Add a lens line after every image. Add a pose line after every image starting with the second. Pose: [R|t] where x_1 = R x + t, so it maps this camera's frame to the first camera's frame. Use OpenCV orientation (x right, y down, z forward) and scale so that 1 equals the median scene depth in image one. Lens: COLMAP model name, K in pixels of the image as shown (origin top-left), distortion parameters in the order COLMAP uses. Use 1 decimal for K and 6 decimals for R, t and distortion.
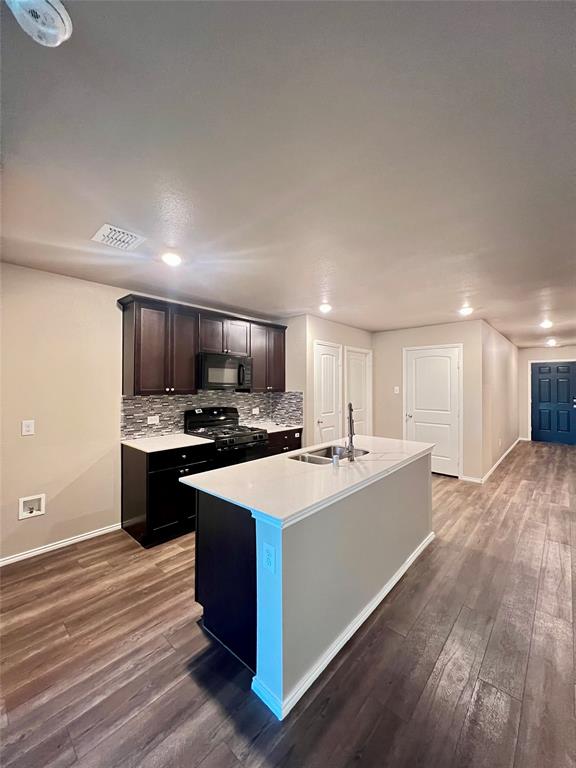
lens RADIAL K [[307.7, 0, 288.6], [0, 307.7, 382.8], [0, 0, 1]] dist [0.000323, 0.000072]
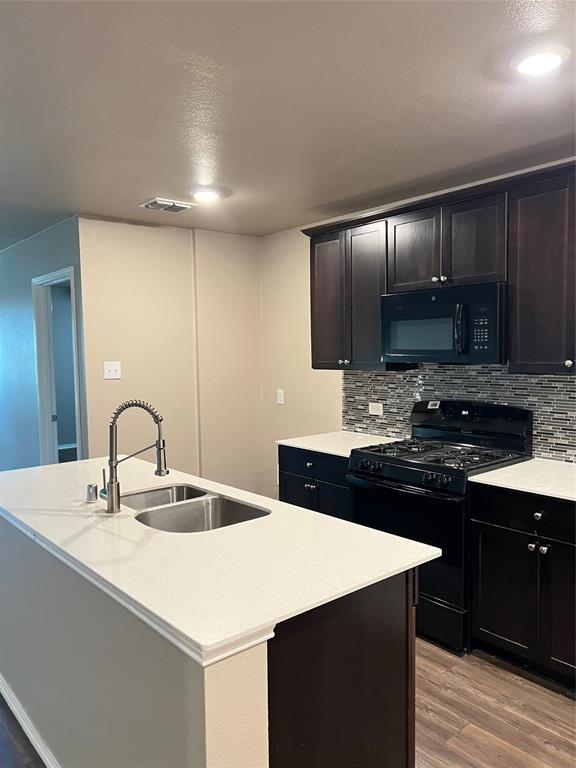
lens RADIAL K [[577.3, 0, 288.0], [0, 577.3, 384.0], [0, 0, 1]] dist [0.076131, -0.088213]
pose [[-0.129313, 0.060445, -0.989760, 0.770779], [0.018098, 0.998118, 0.058591, -0.003761], [0.991439, -0.010336, -0.130163, 0.985475]]
